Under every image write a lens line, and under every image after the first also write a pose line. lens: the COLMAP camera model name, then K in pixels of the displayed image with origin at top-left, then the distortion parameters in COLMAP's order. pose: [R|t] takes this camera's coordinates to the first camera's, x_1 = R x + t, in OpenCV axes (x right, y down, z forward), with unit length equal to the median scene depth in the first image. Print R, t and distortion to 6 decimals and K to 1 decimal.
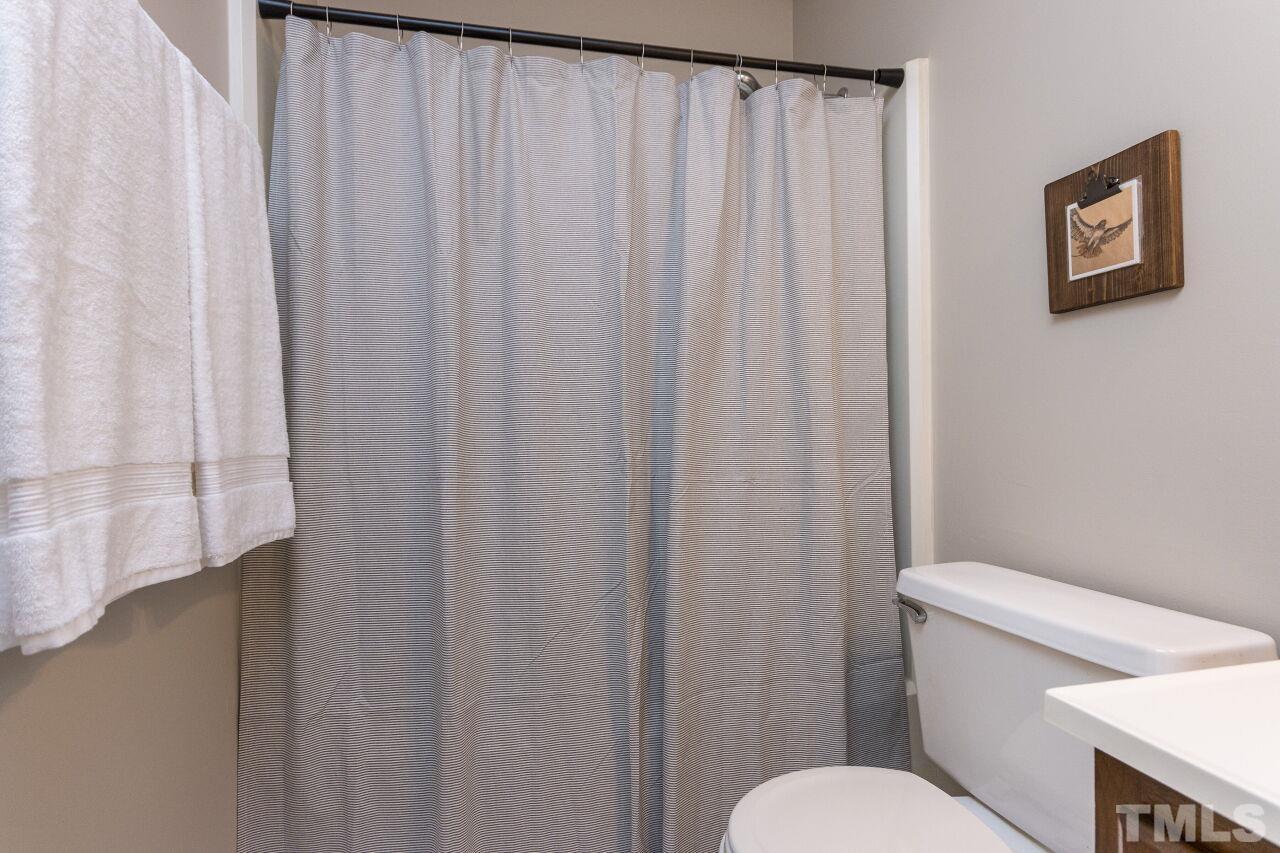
lens RADIAL K [[669.6, 0, 634.1], [0, 669.6, 432.5], [0, 0, 1]] dist [0.002065, 0.000191]
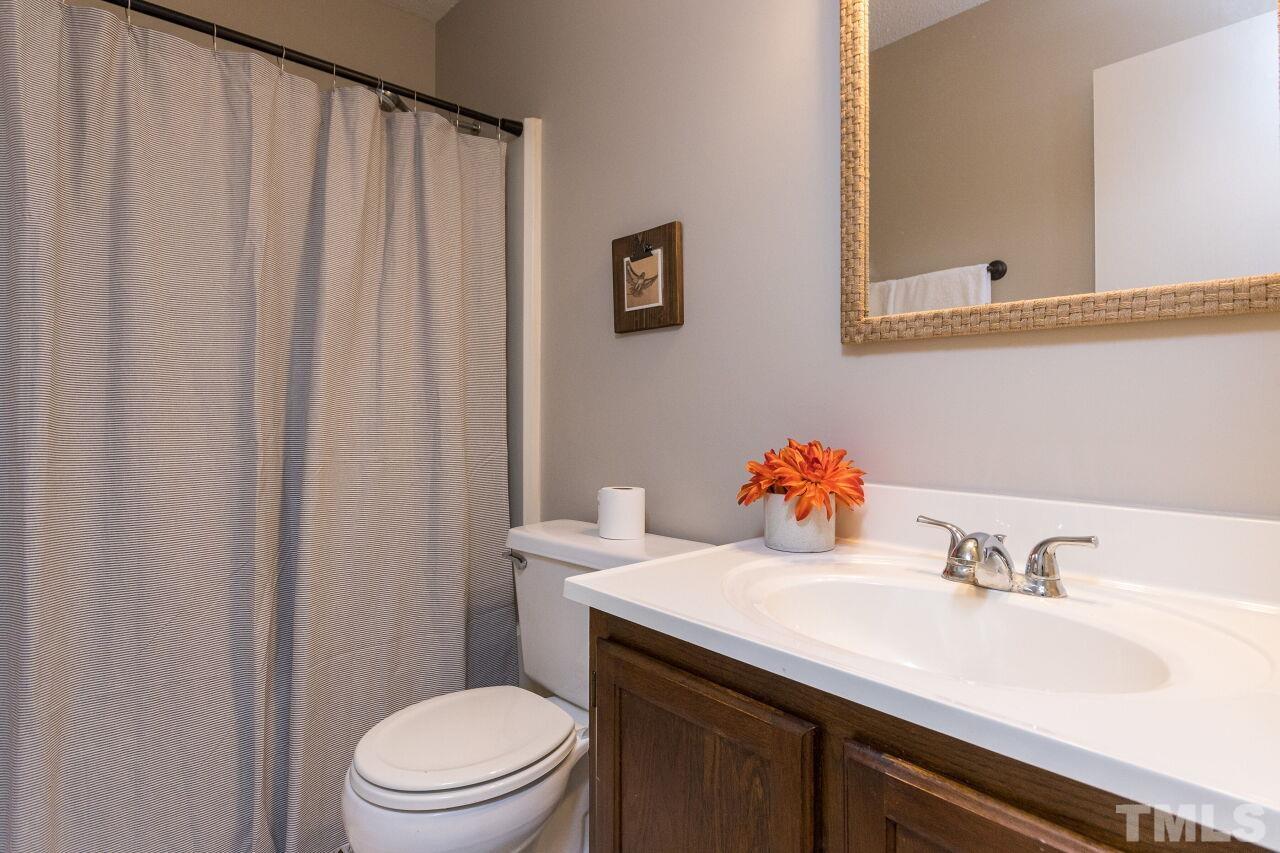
lens RADIAL K [[668.1, 0, 641.4], [0, 668.1, 401.4], [0, 0, 1]] dist [0.001066, 0.000550]
pose [[0.864464, 0.021993, 0.502213, -0.018364], [-0.009484, 0.999578, -0.027449, 0.000422], [-0.502605, 0.018966, 0.864308, -0.199234]]
